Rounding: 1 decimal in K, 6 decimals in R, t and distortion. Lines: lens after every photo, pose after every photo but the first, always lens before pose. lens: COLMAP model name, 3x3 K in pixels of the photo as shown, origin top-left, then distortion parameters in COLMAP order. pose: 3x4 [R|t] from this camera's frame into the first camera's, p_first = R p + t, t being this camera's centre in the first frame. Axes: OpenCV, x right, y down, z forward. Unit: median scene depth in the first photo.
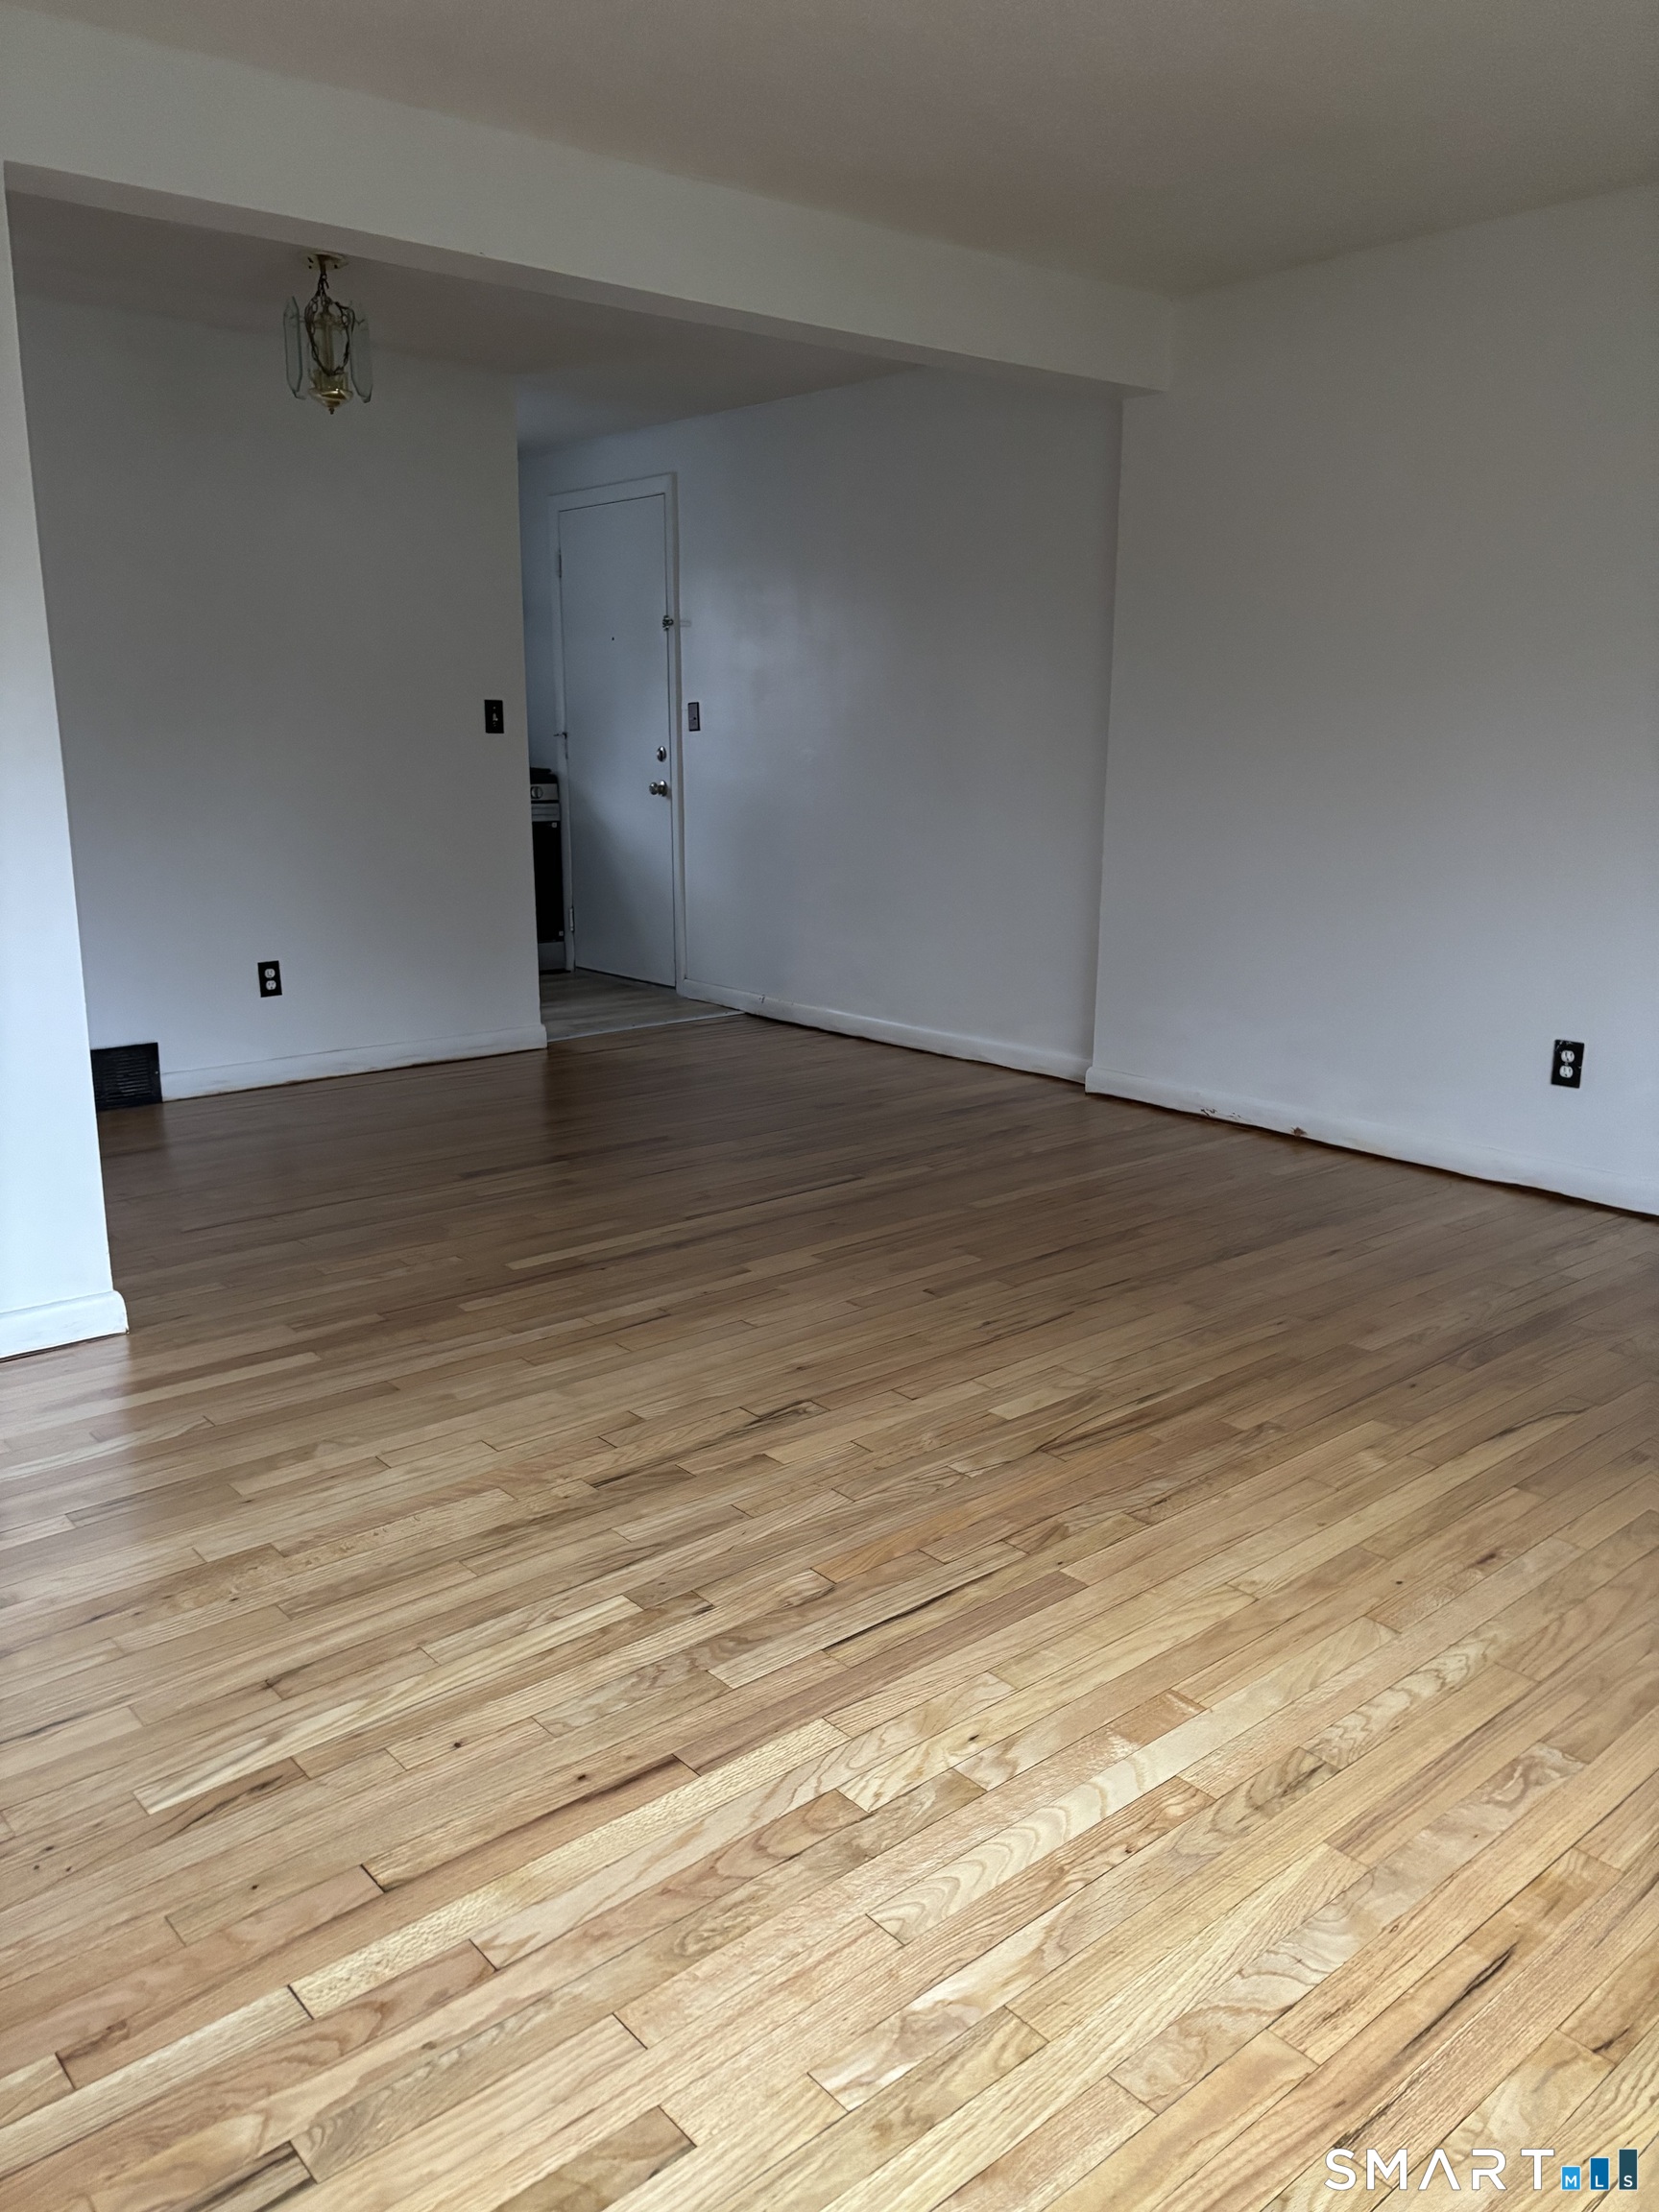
lens RADIAL K [[1661.5, 0, 846.7], [0, 1661.5, 1099.9], [0, 0, 1]] dist [0.057780, -0.060316]
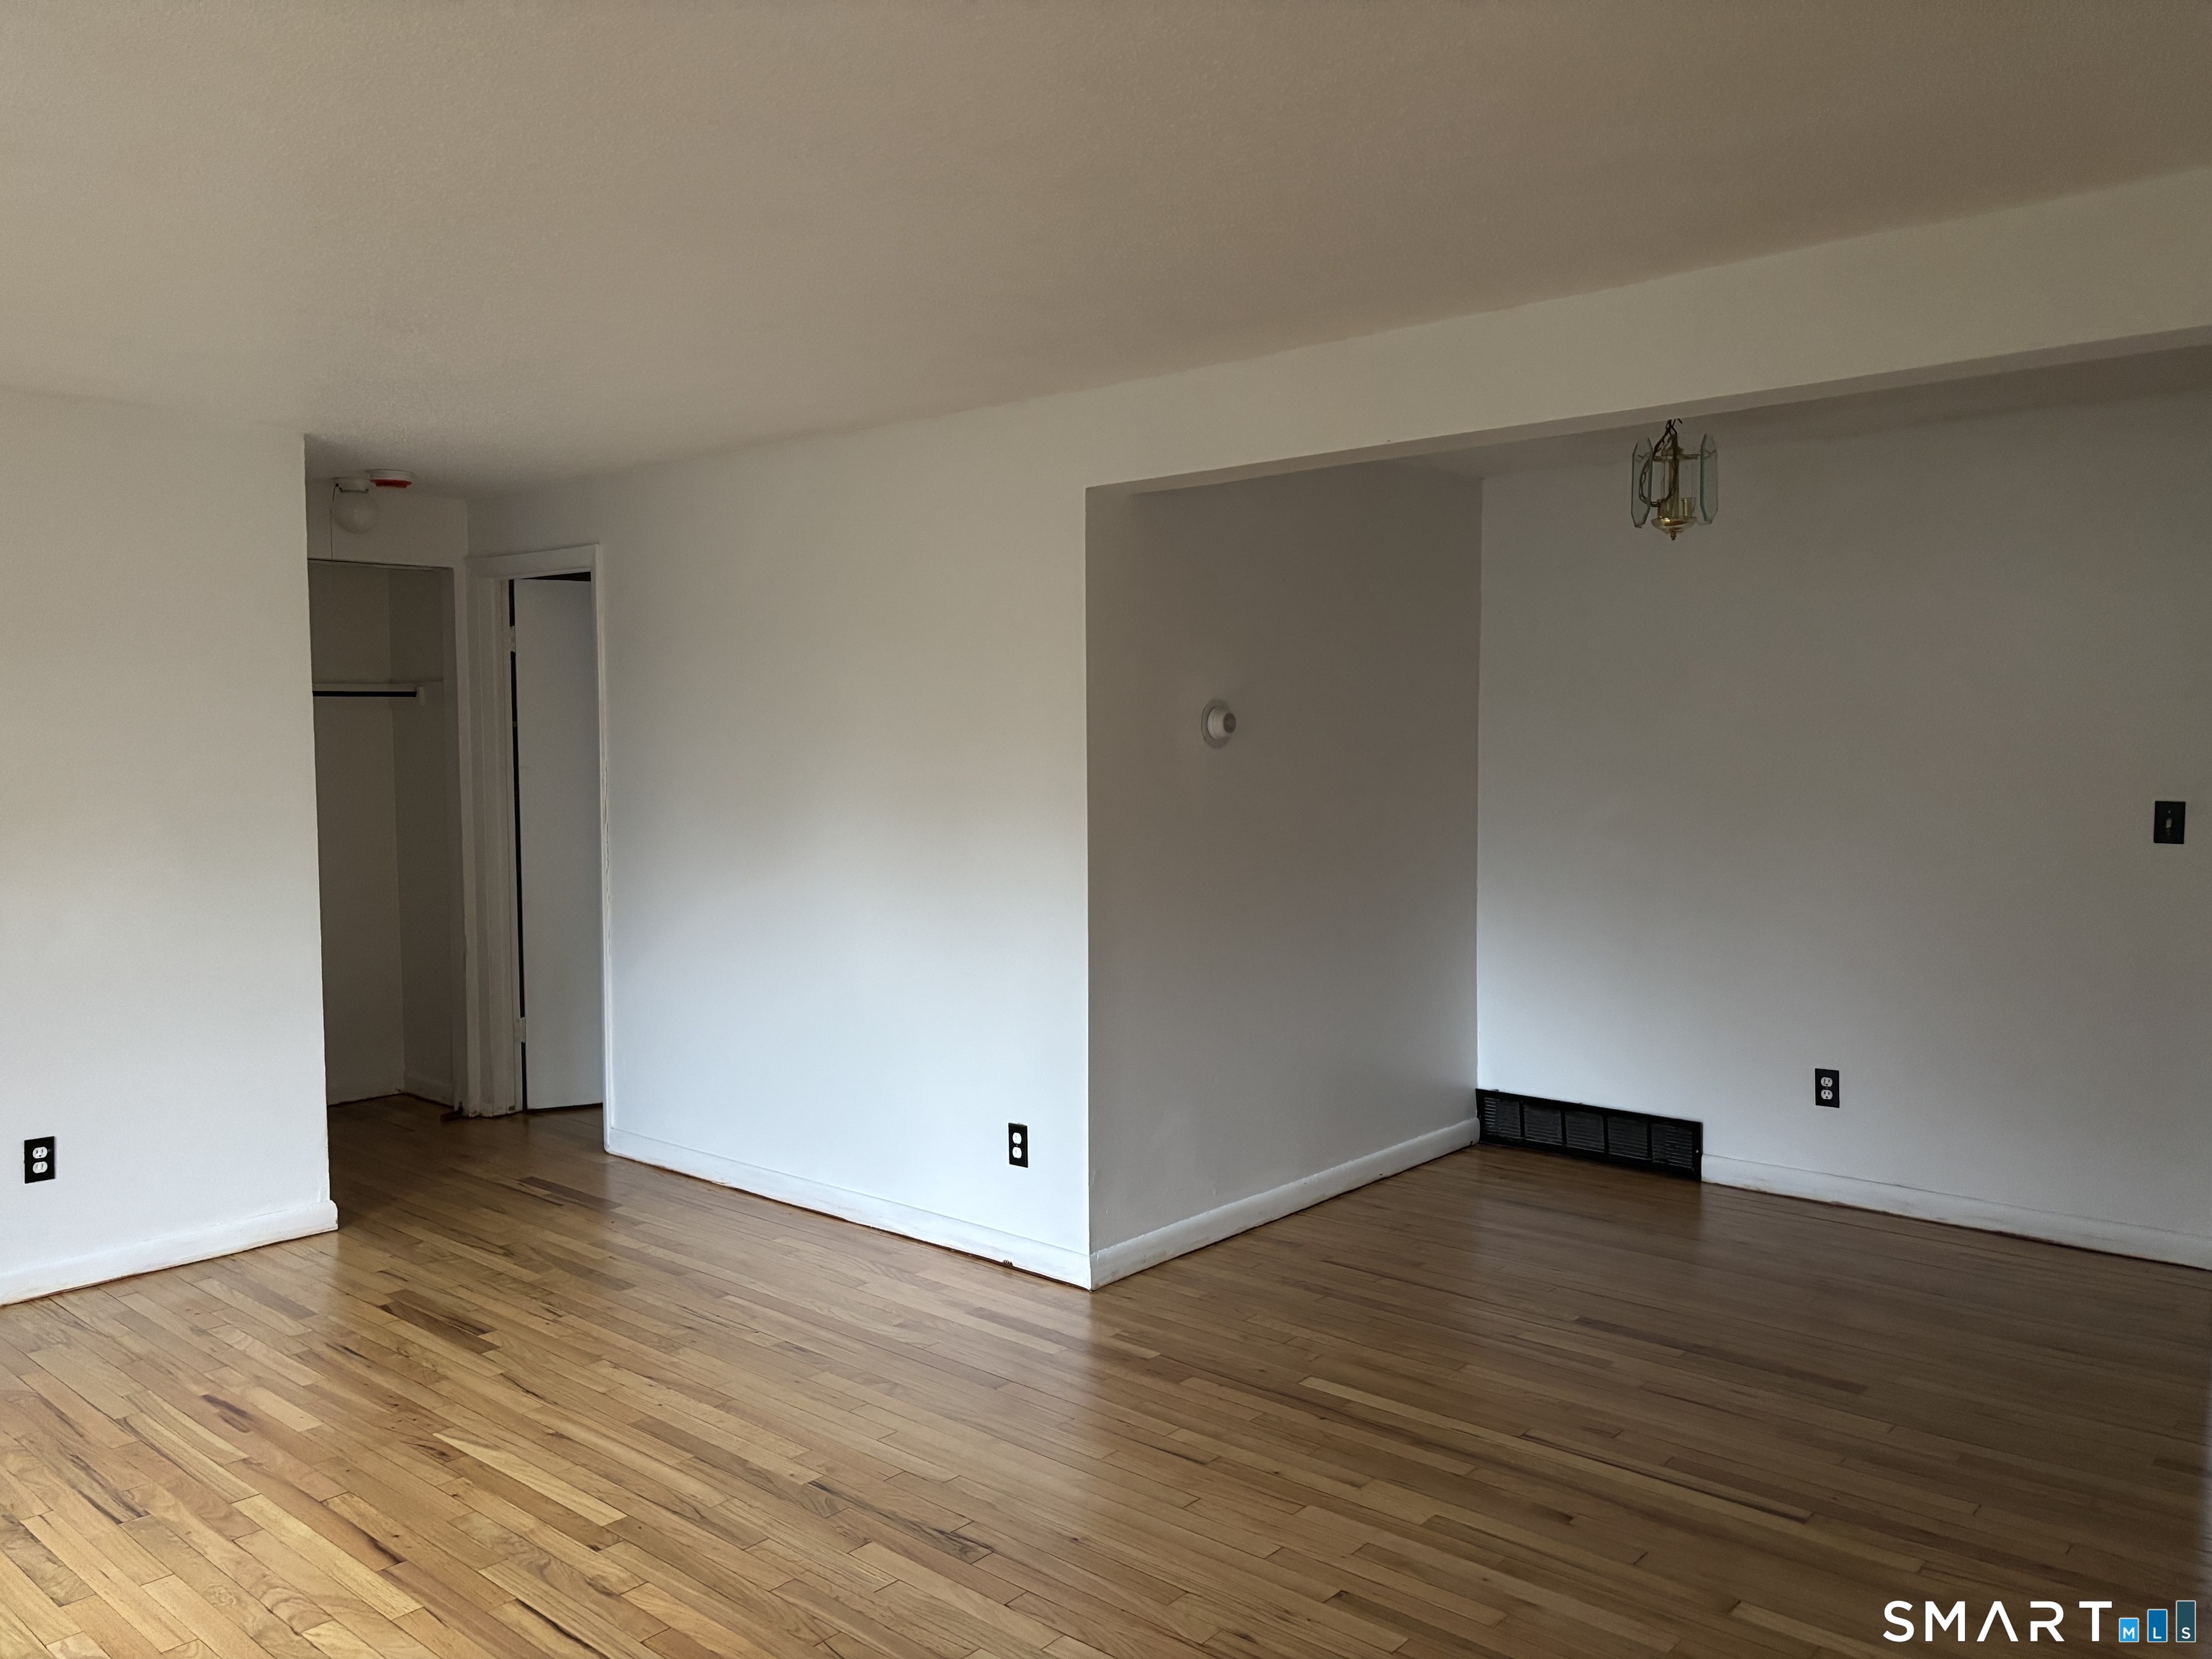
lens RADIAL K [[1661.5, 0, 1109.5], [0, 1661.5, 833.1], [0, 0, 1]] dist [0.057780, -0.060316]
pose [[0.137505, 0.059184, -0.988731, 1.005677], [-0.210025, 0.977257, 0.029289, -0.300992], [0.967978, 0.203631, 0.146808, 0.864892]]
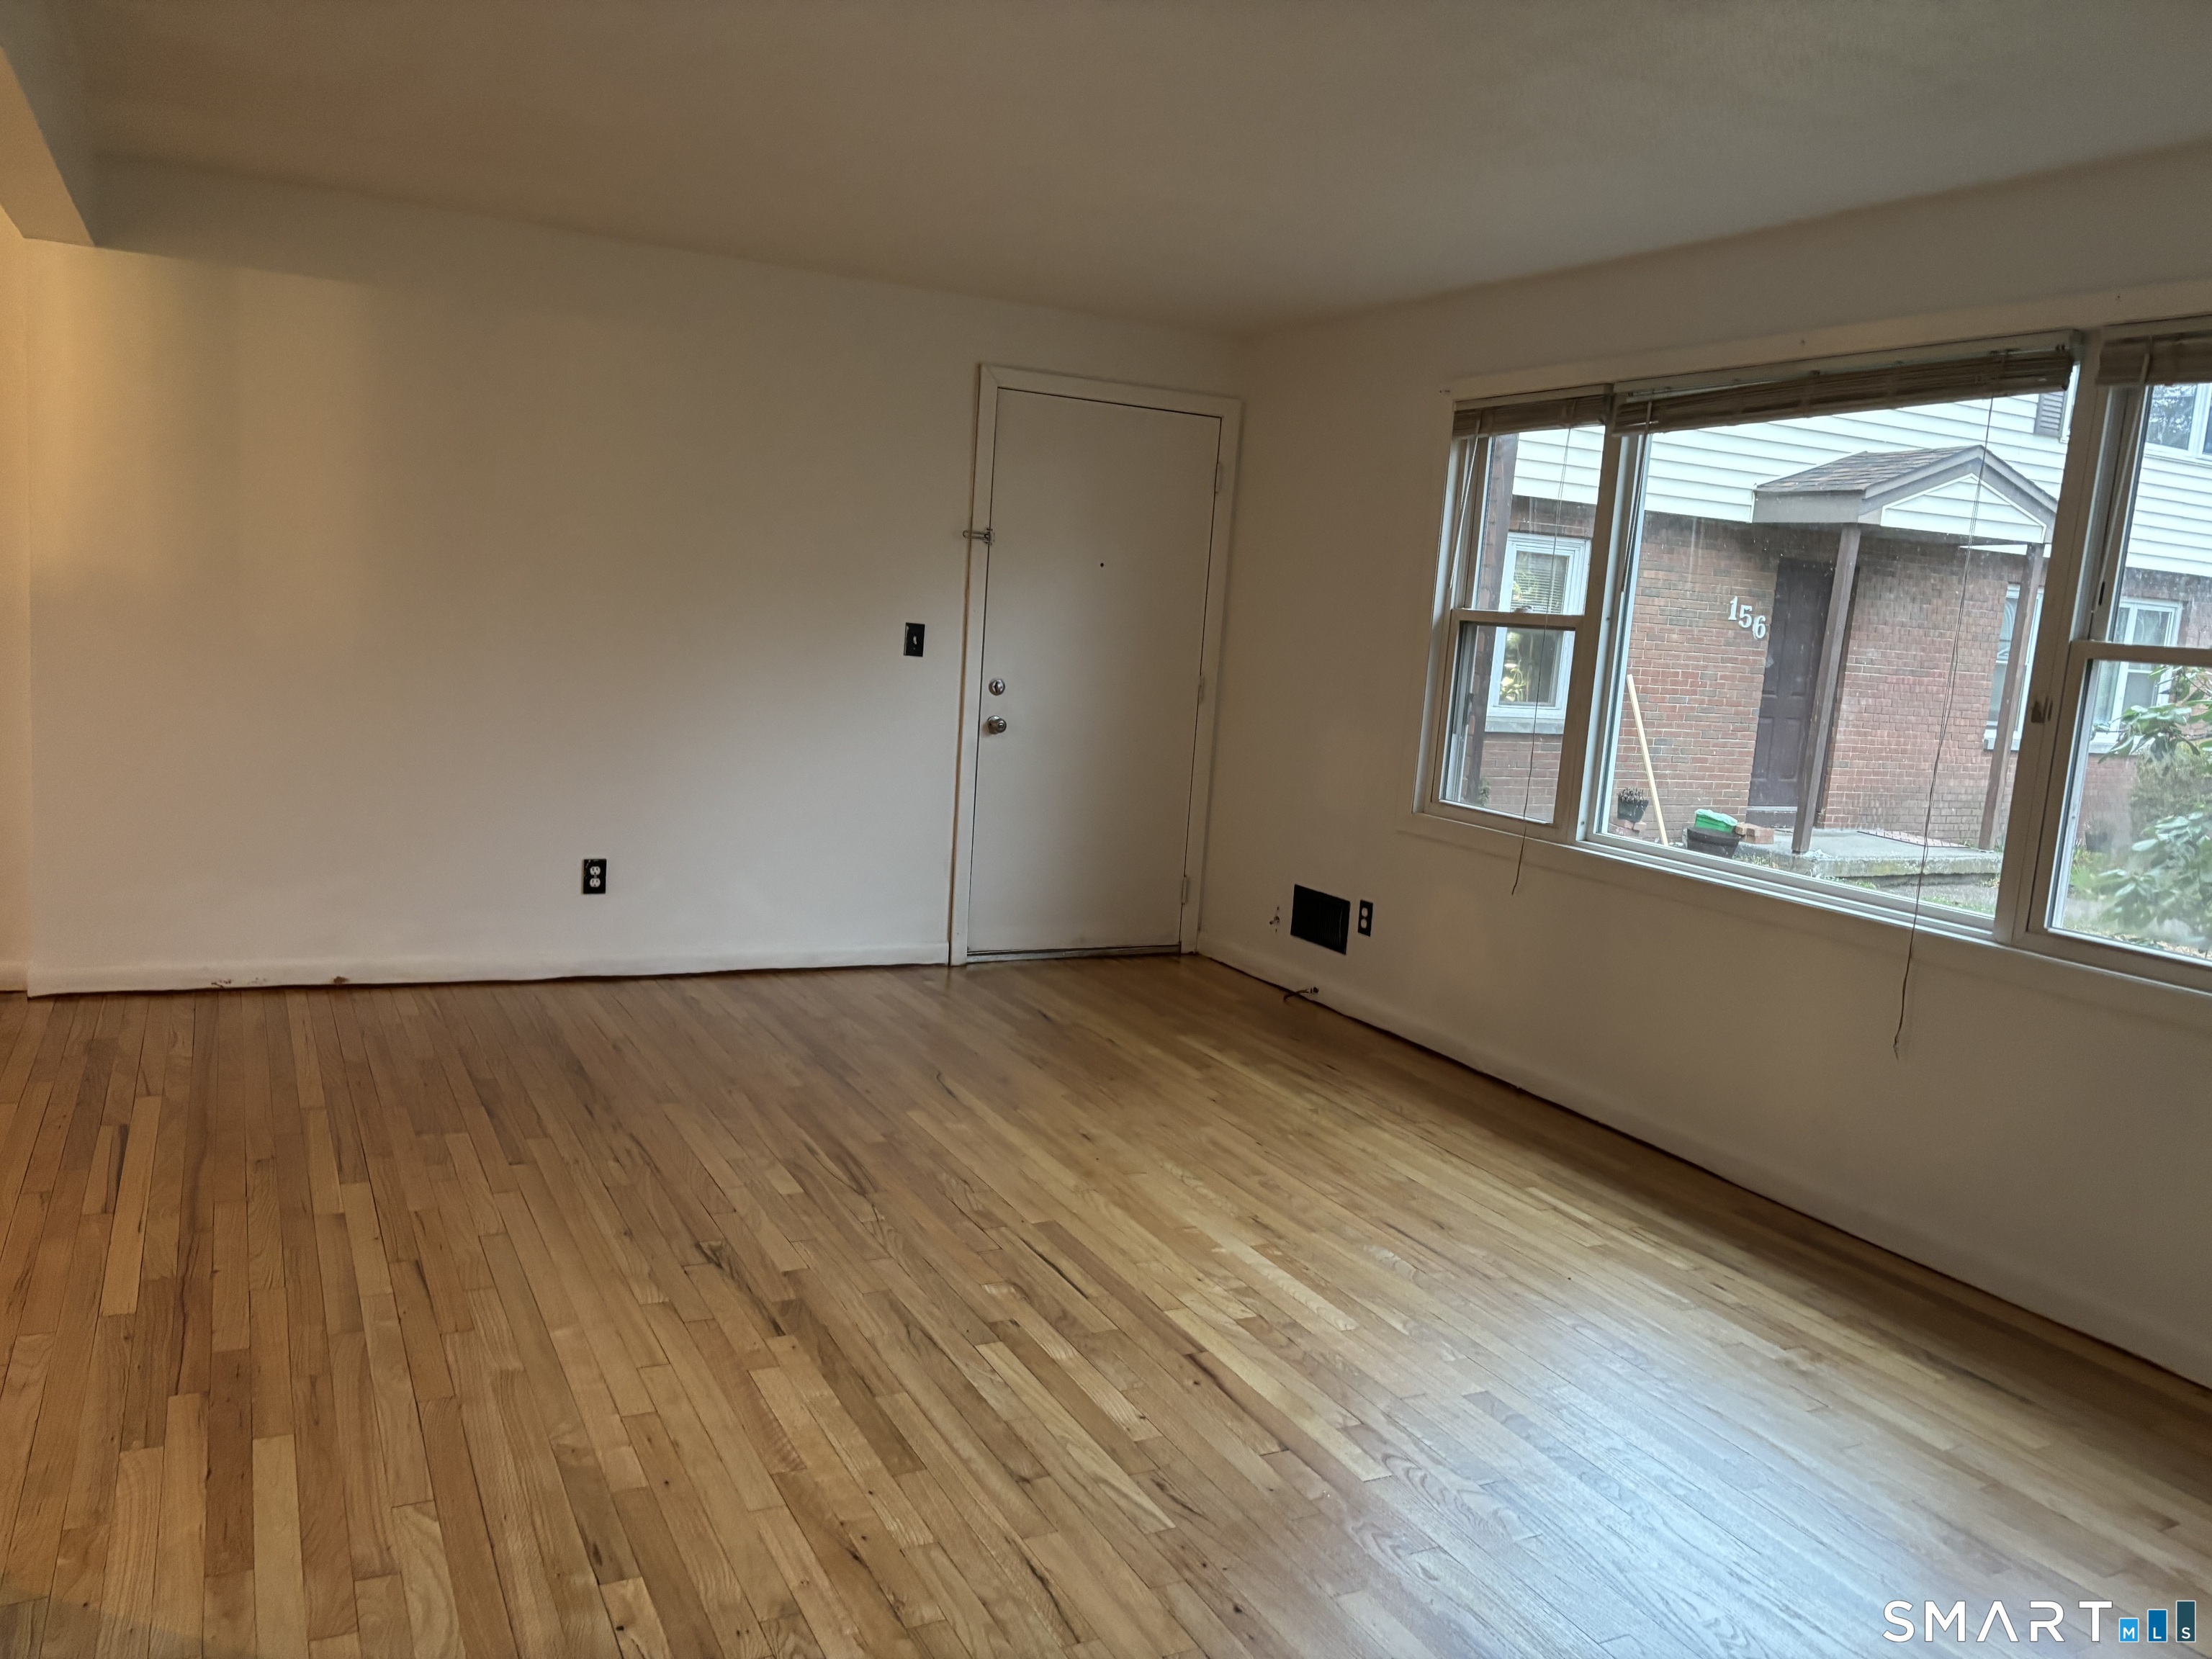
lens RADIAL K [[1661.5, 0, 1109.4], [0, 1661.5, 833.3], [0, 0, 1]] dist [0.057780, -0.060316]
pose [[0.233526, -0.117622, 0.965210, -1.077402], [0.143931, 0.985903, 0.085320, -0.159894], [-0.961639, 0.118999, 0.247163, 0.427156]]
